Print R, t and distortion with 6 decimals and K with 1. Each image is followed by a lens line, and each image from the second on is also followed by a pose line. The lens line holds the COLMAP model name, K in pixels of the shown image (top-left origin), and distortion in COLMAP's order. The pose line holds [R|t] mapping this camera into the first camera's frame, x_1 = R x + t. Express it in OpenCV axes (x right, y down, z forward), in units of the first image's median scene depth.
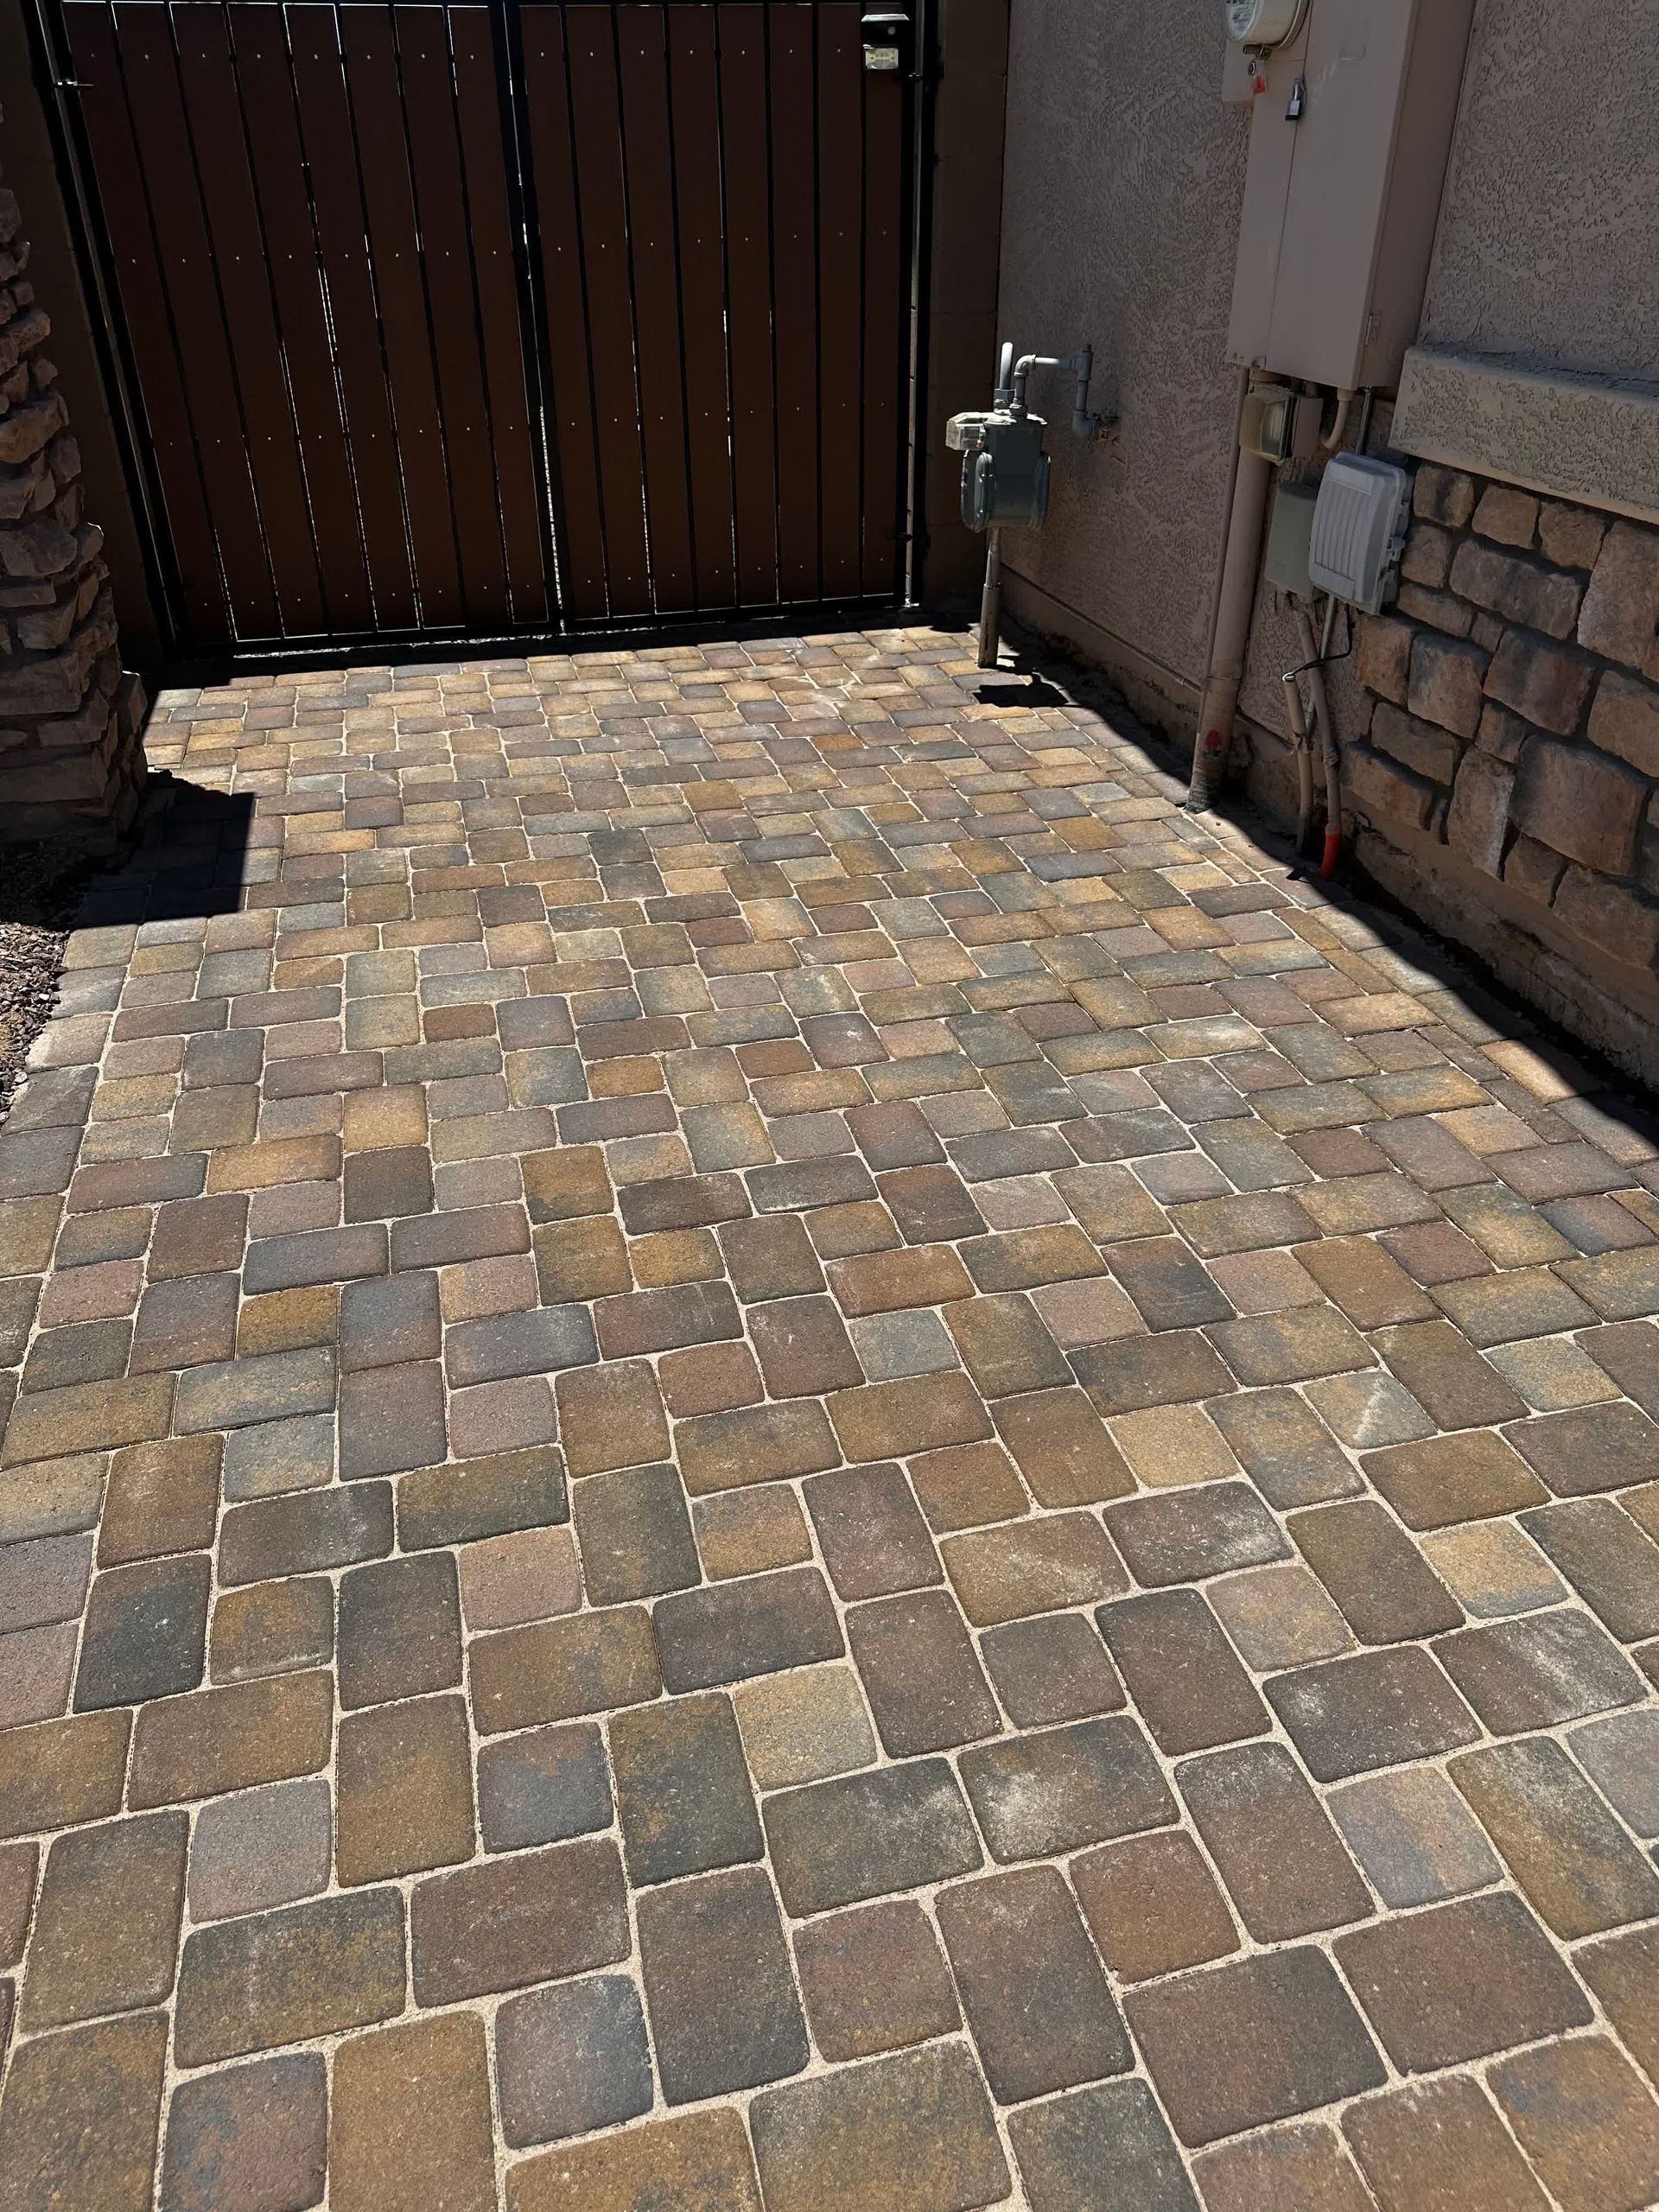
lens RADIAL K [[1590.6, 0, 829.3], [0, 1590.6, 1105.4], [0, 0, 1]] dist [0.083222, -0.116699]
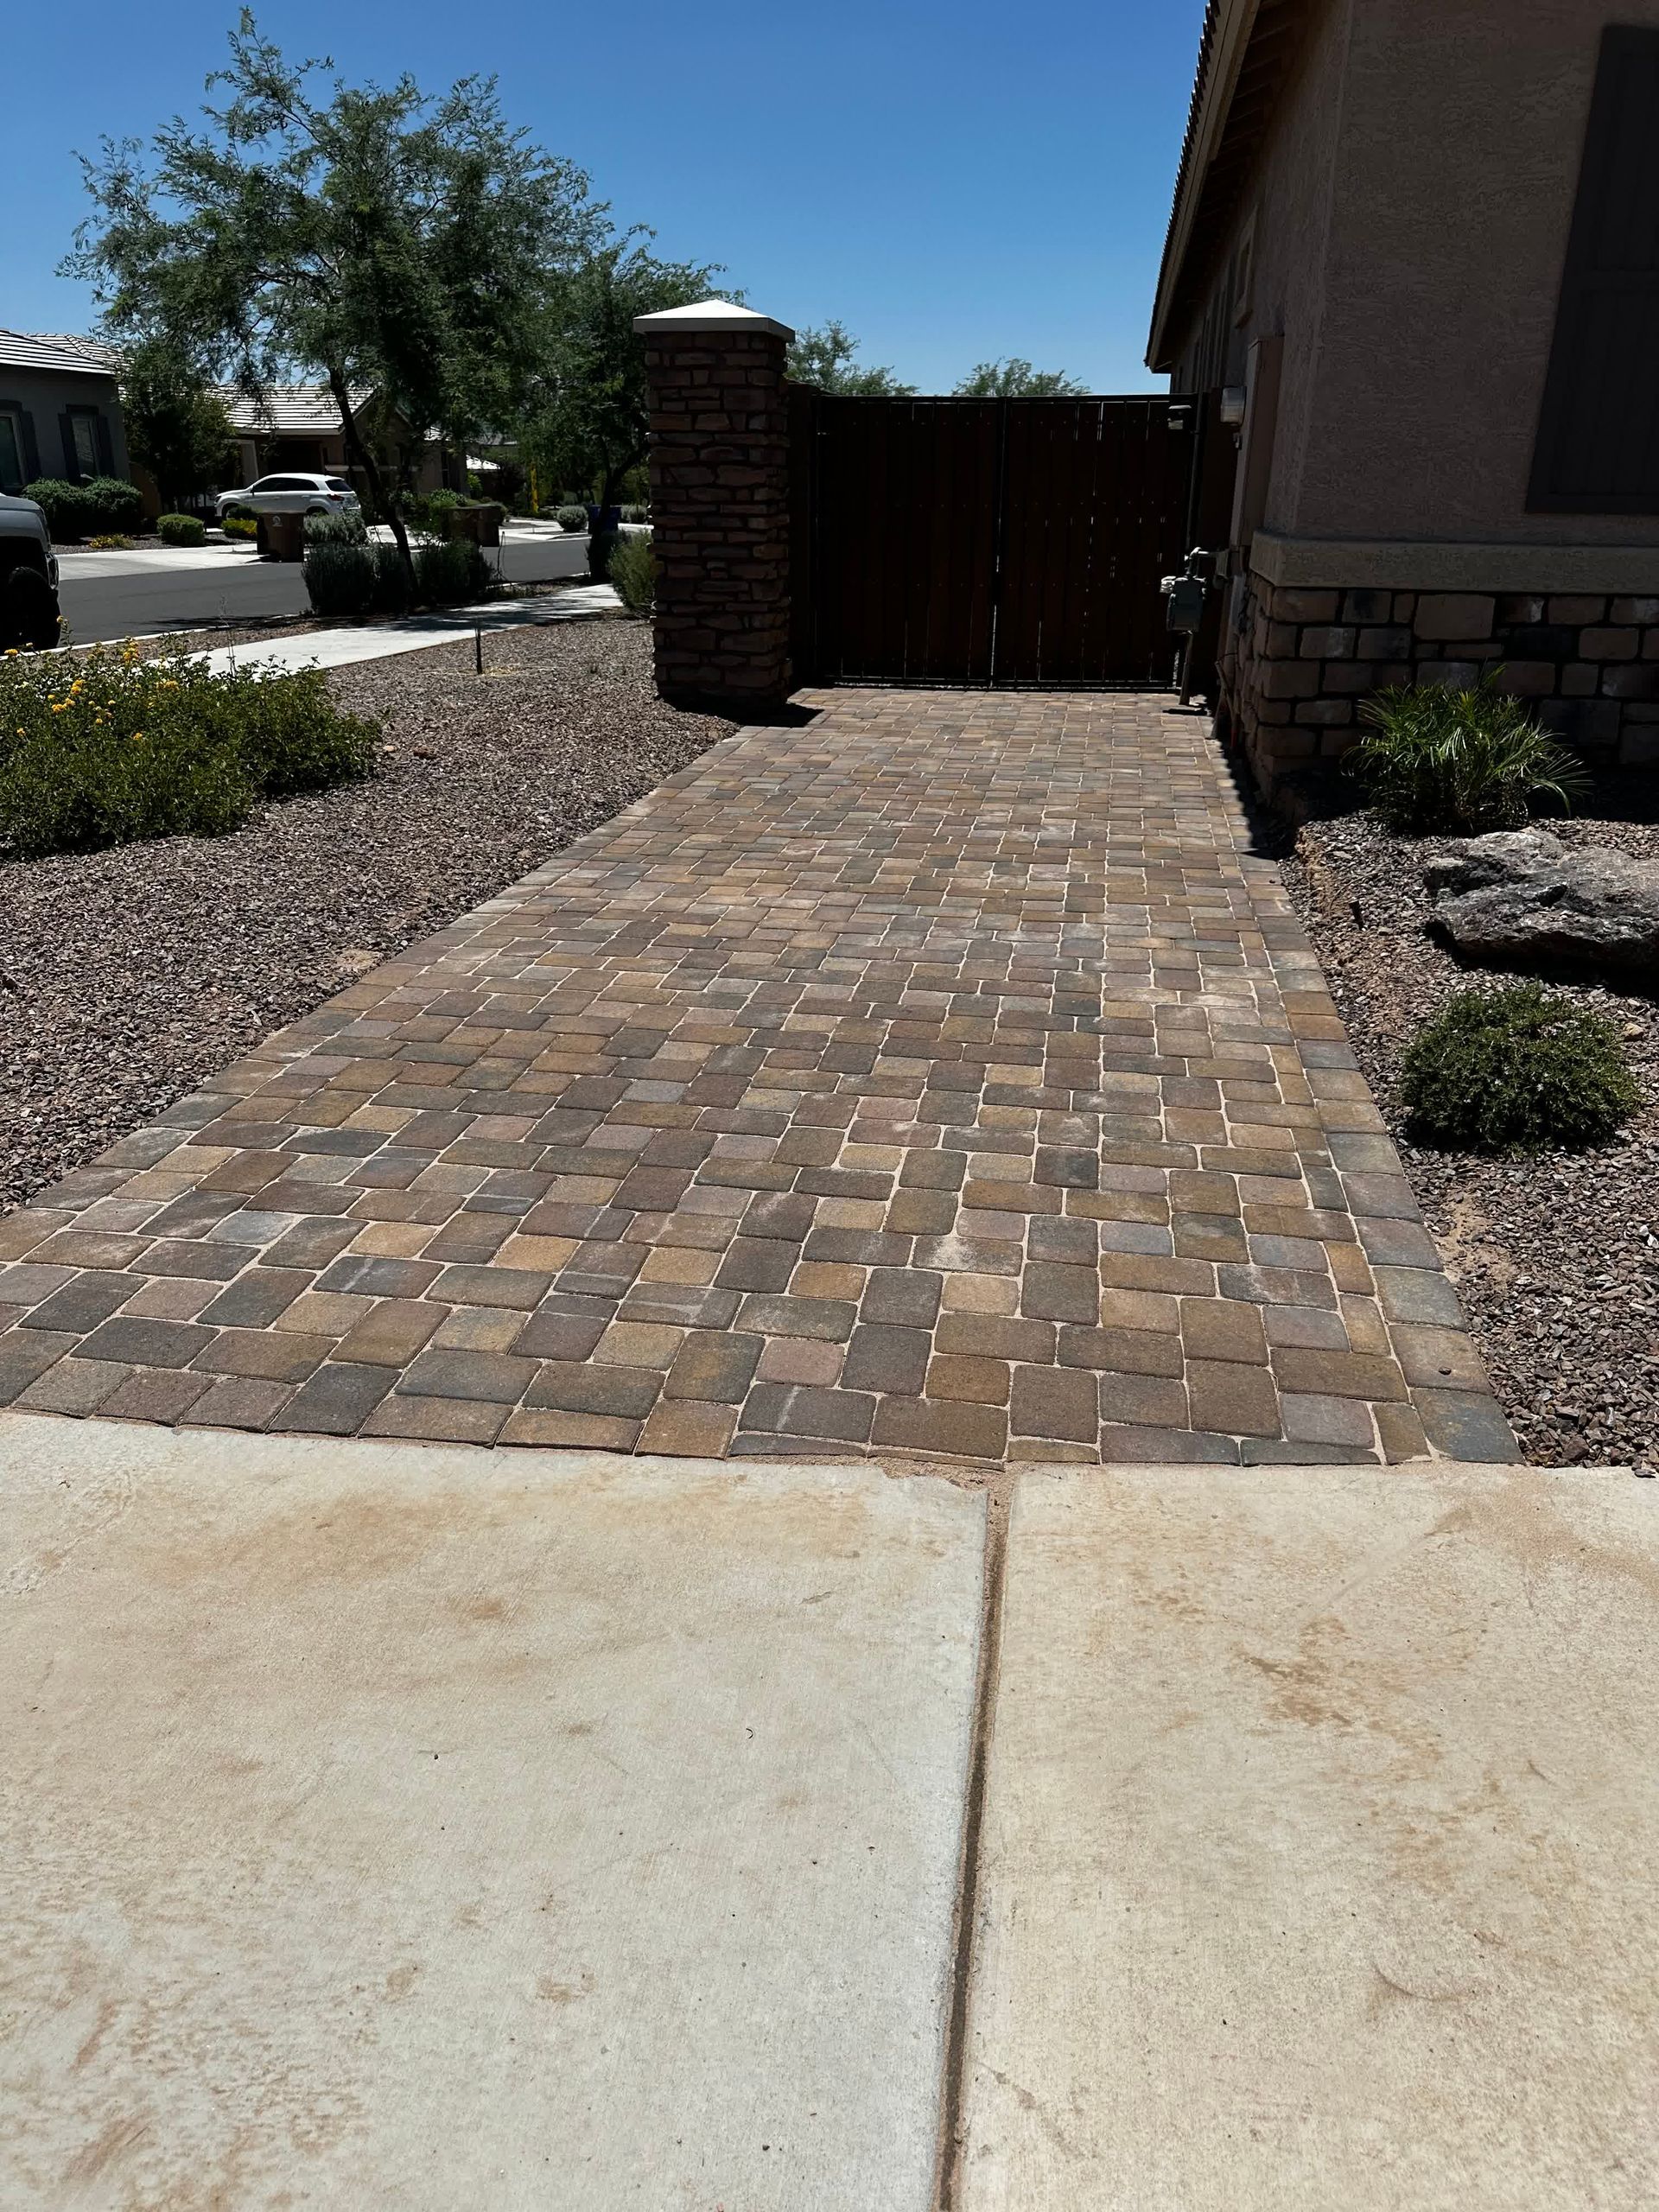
lens RADIAL K [[1556.8, 0, 828.9], [0, 1556.8, 1116.2], [0, 0, 1]] dist [0.185567, -0.419432]
pose [[0.912415, 0.167128, -0.373586, 0.697218], [-0.224419, 0.967659, -0.115209, 0.734928], [0.342249, 0.188958, 0.920413, -1.161189]]
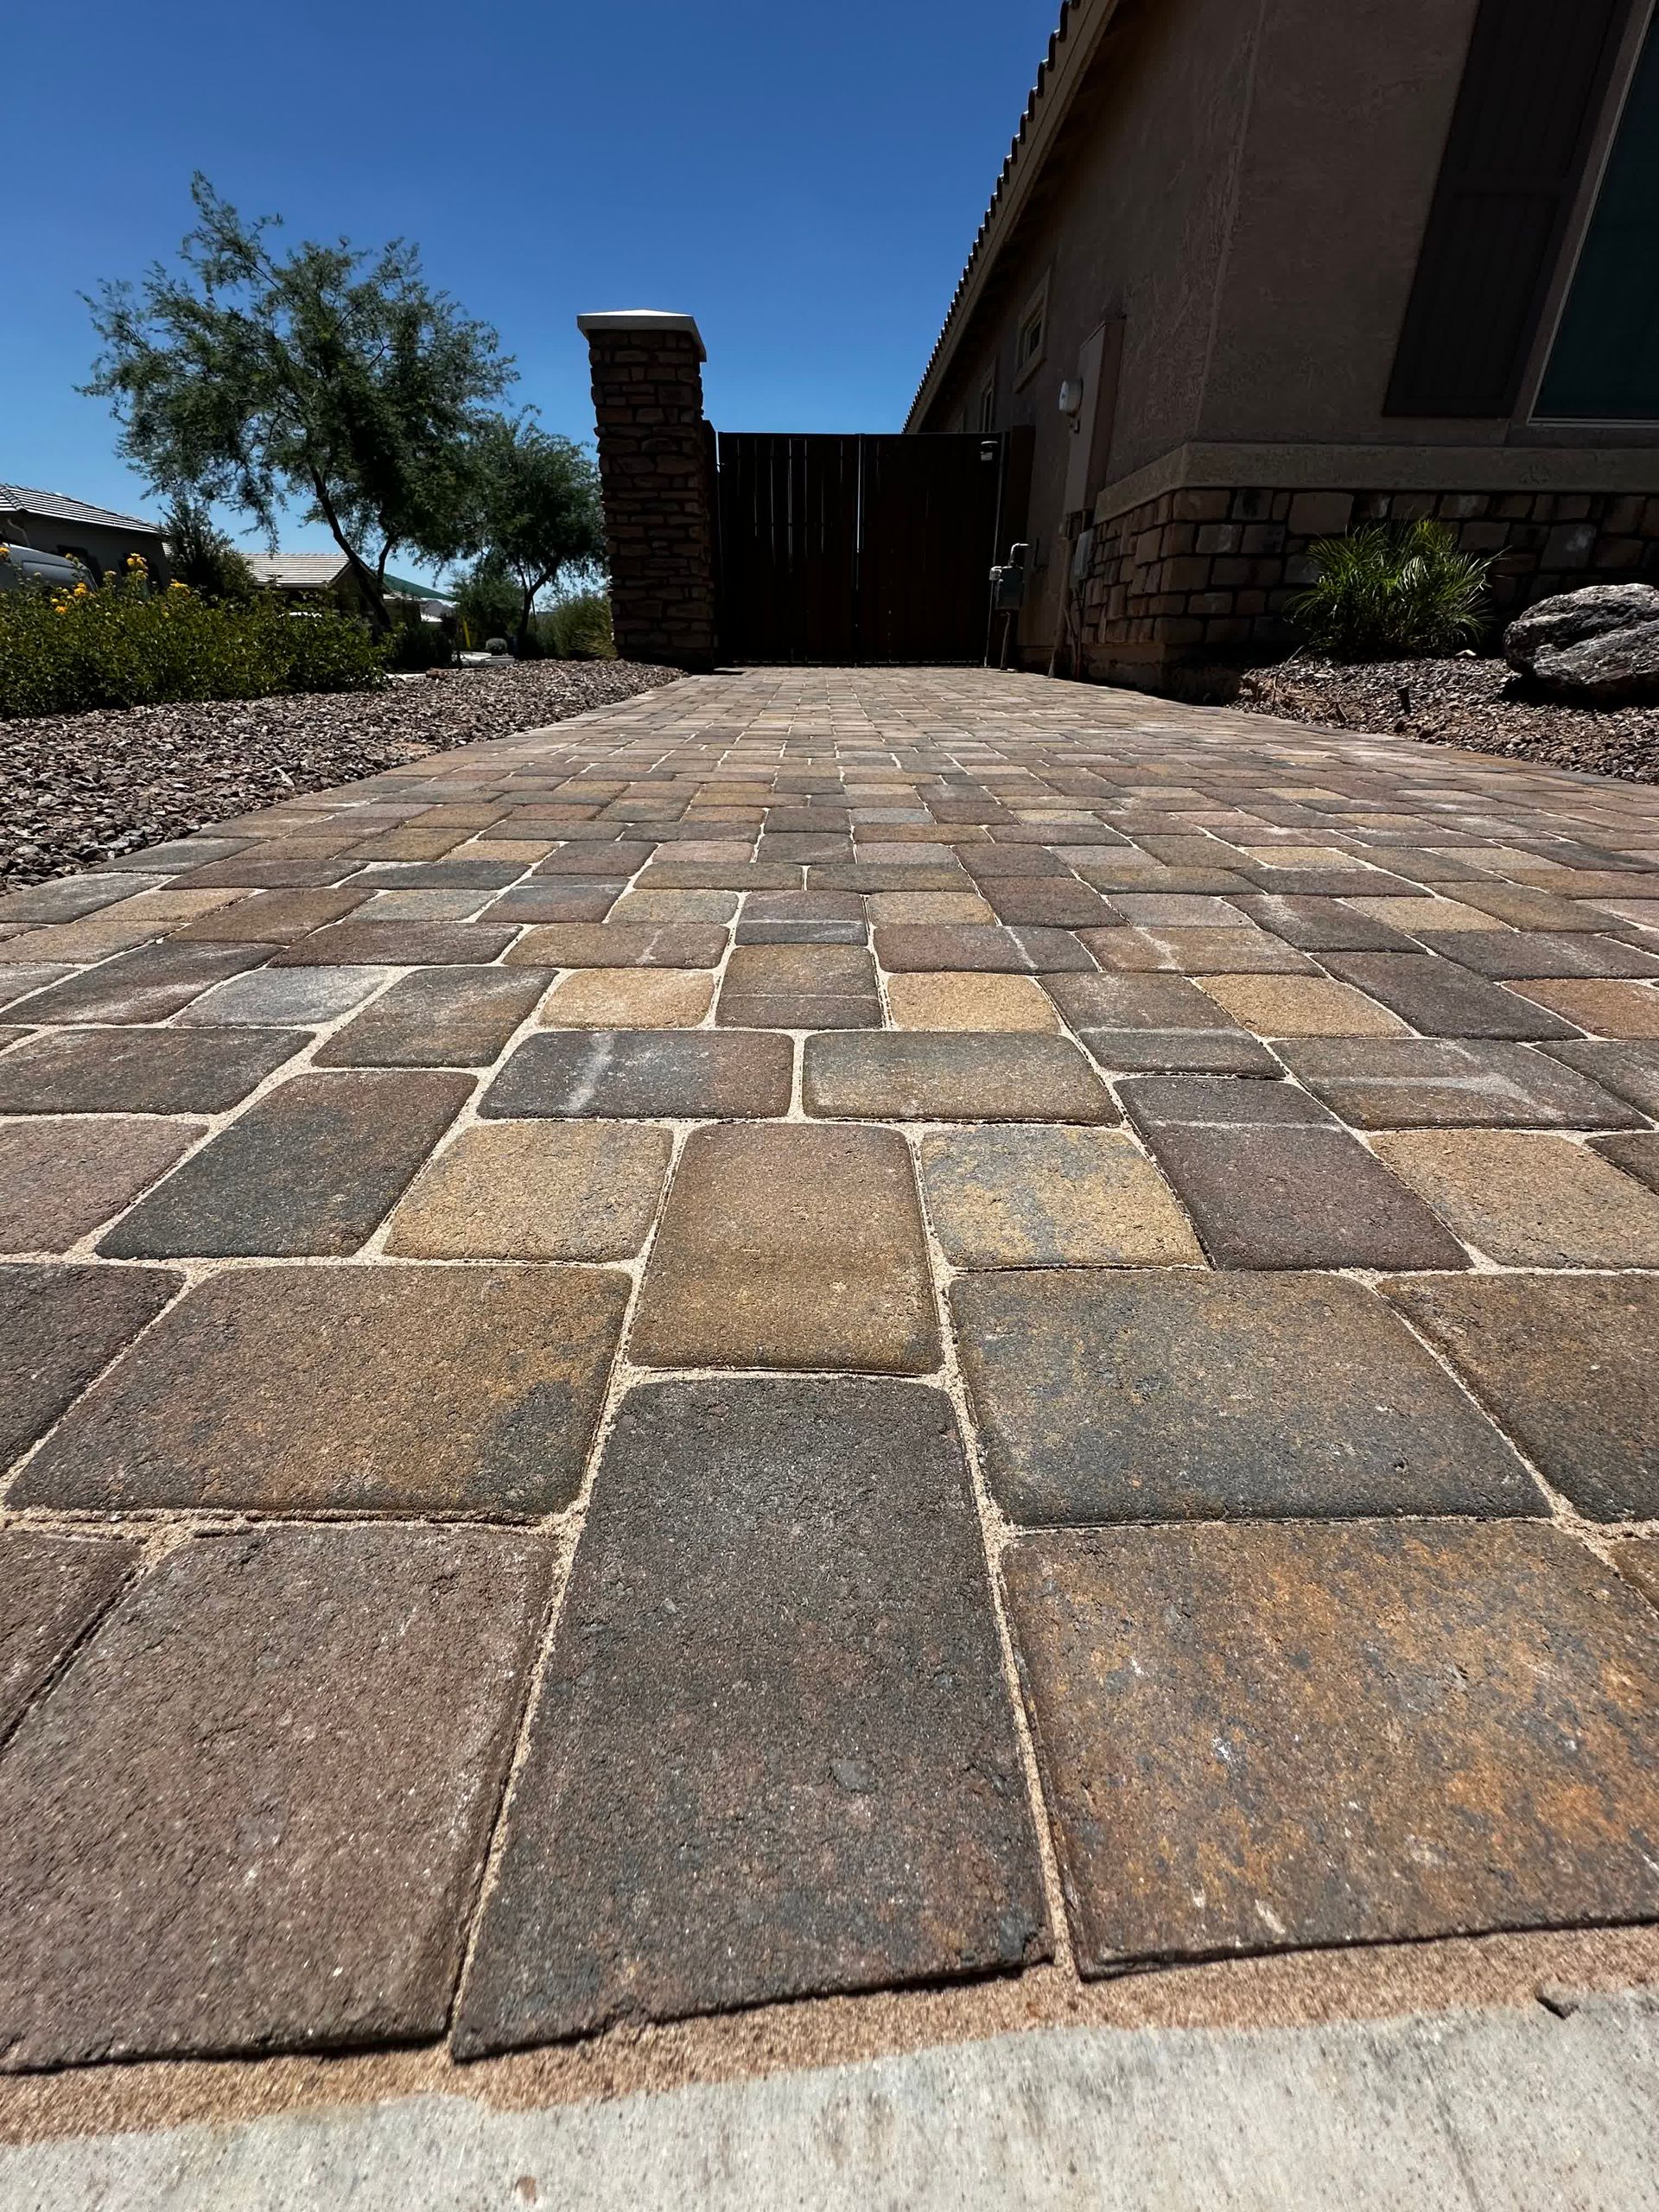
lens RADIAL K [[890.9, 0, 829.5], [0, 890.9, 1106.0], [0, 0, 1]] dist [-0.001392, -0.000088]
pose [[0.970719, 0.121994, -0.206936, 0.292044], [-0.134608, 0.989737, -0.047963, 0.780956], [0.198961, 0.074414, 0.977178, -0.669716]]
